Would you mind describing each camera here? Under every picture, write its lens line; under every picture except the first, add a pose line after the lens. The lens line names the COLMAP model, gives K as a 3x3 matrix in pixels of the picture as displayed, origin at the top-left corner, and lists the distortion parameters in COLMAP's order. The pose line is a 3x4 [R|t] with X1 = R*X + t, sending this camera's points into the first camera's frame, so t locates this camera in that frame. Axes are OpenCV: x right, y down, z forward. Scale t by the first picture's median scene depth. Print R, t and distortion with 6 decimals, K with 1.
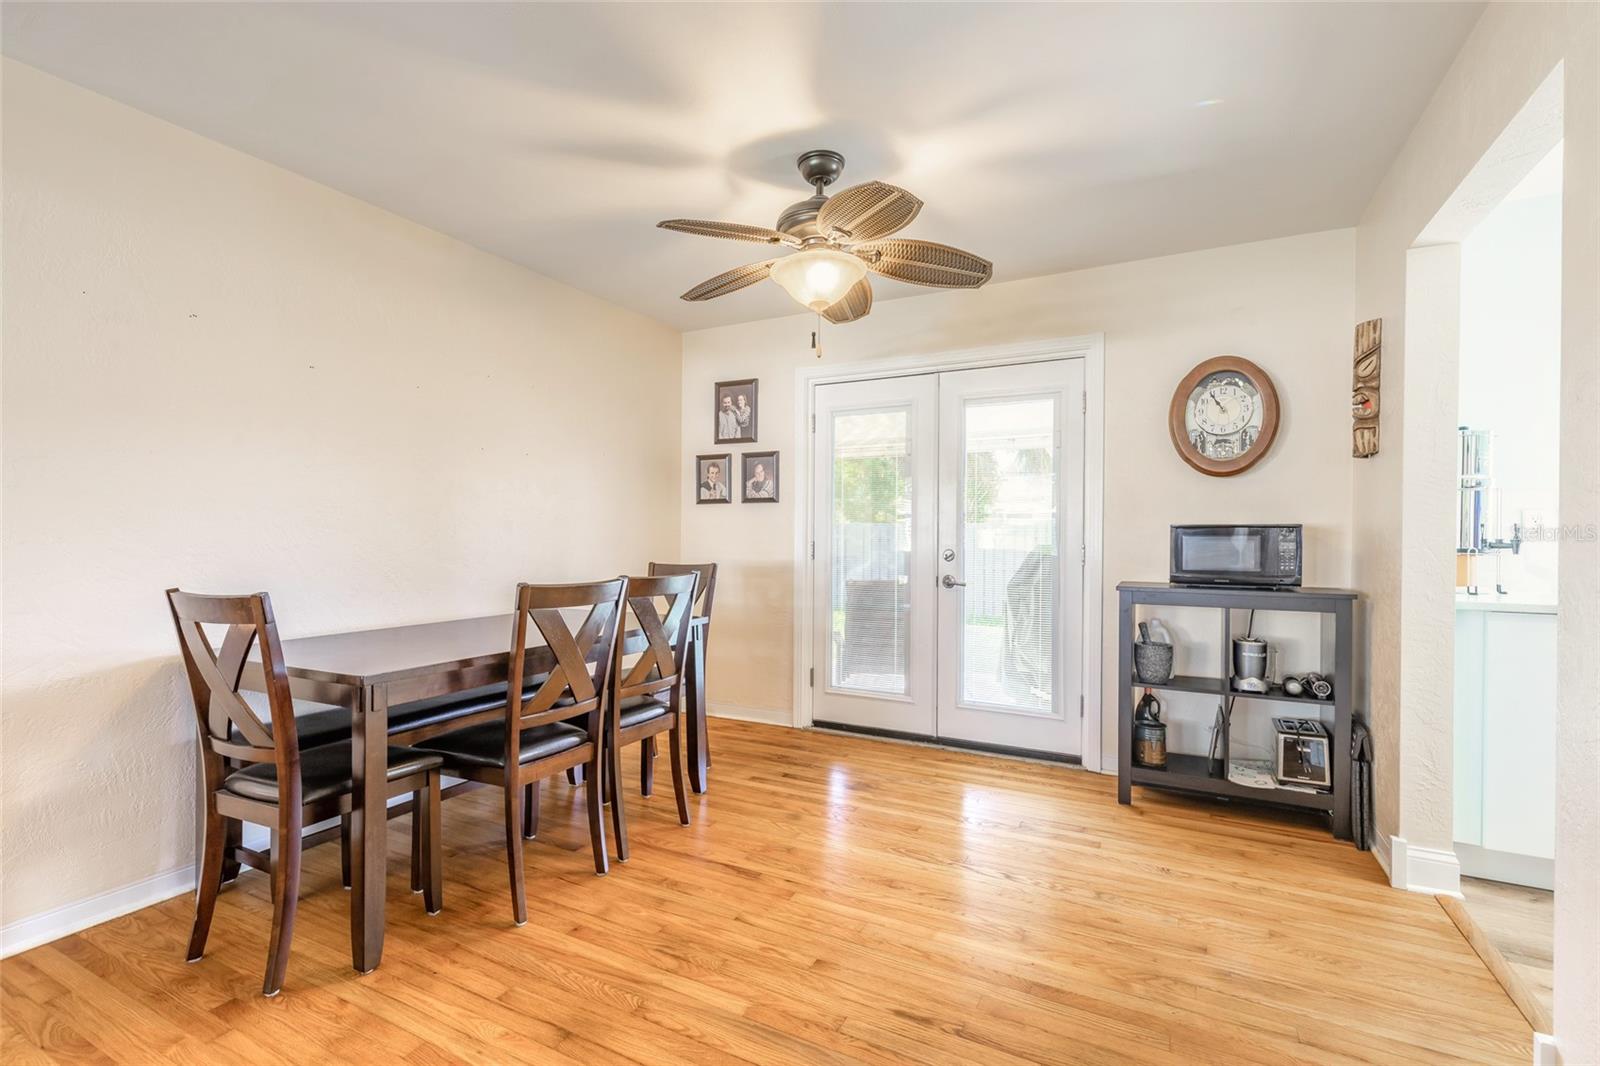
lens RADIAL K [[721.0, 0, 802.5], [0, 721.0, 535.9], [0, 0, 1]] dist [0.010927, -0.000168]
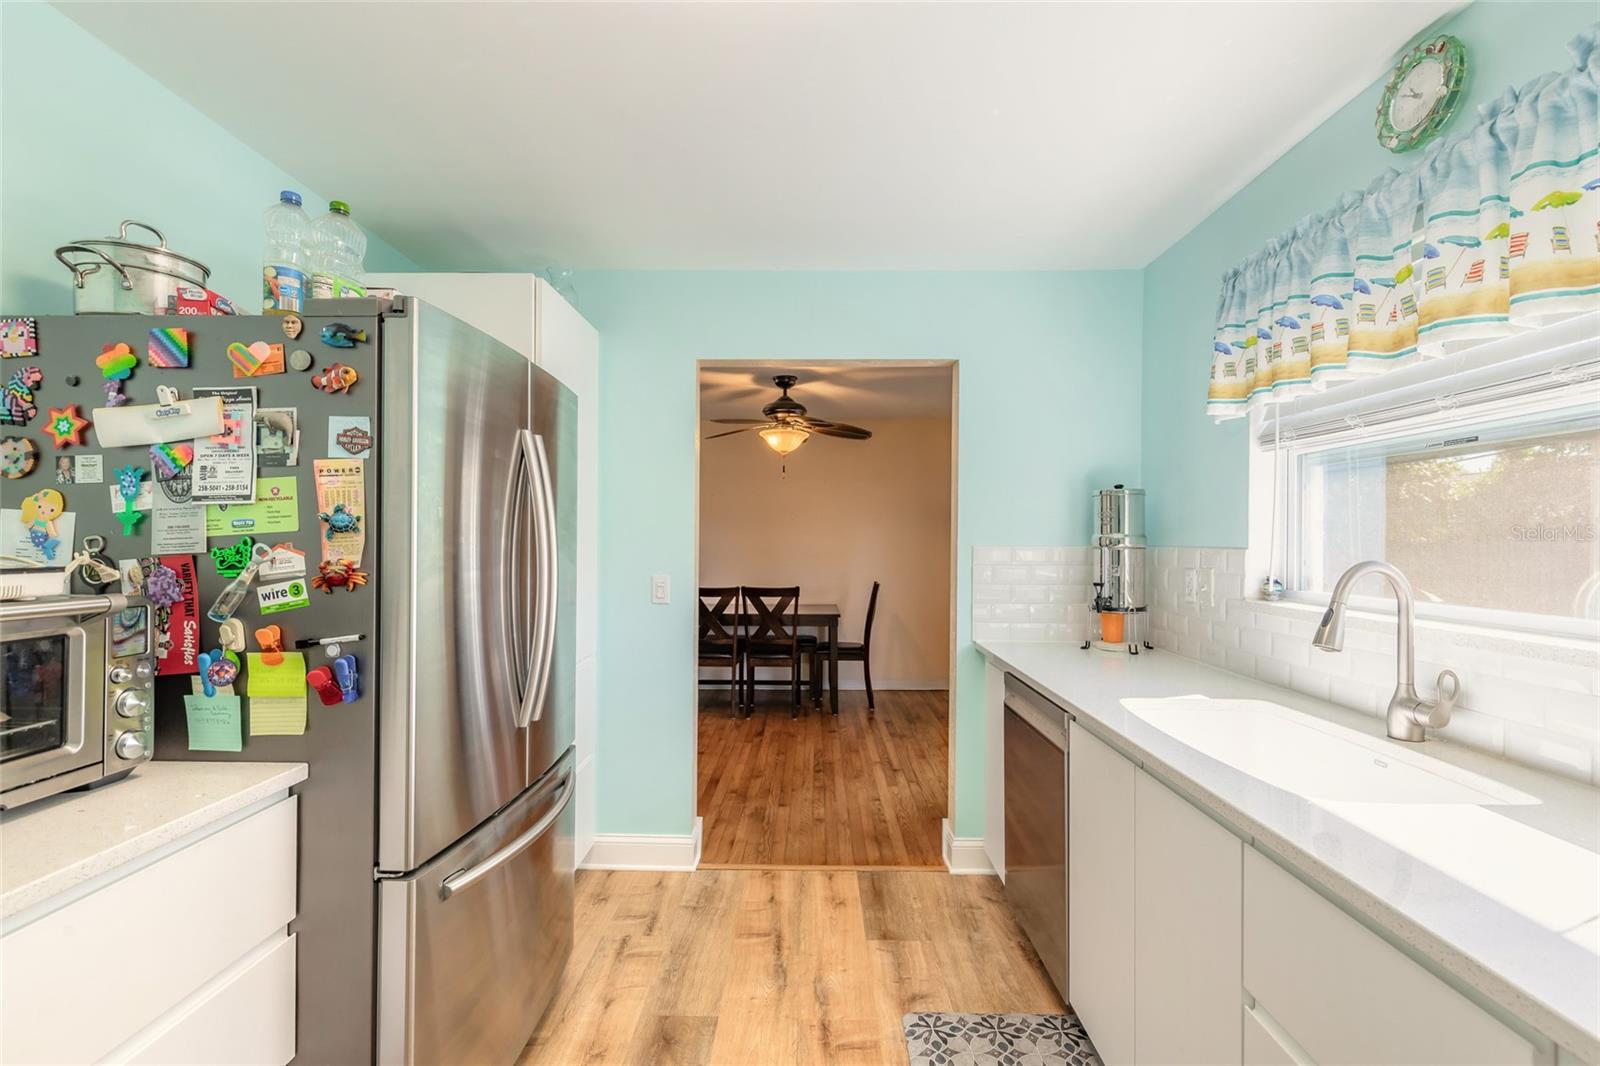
lens RADIAL K [[721.0, 0, 802.1], [0, 721.0, 540.8], [0, 0, 1]] dist [0.010927, -0.000168]
pose [[0.454532, -0.002738, -0.890726, 2.056680], [-0.011144, 0.999900, -0.008760, -0.075971], [0.890661, 0.013908, 0.454456, 0.195146]]
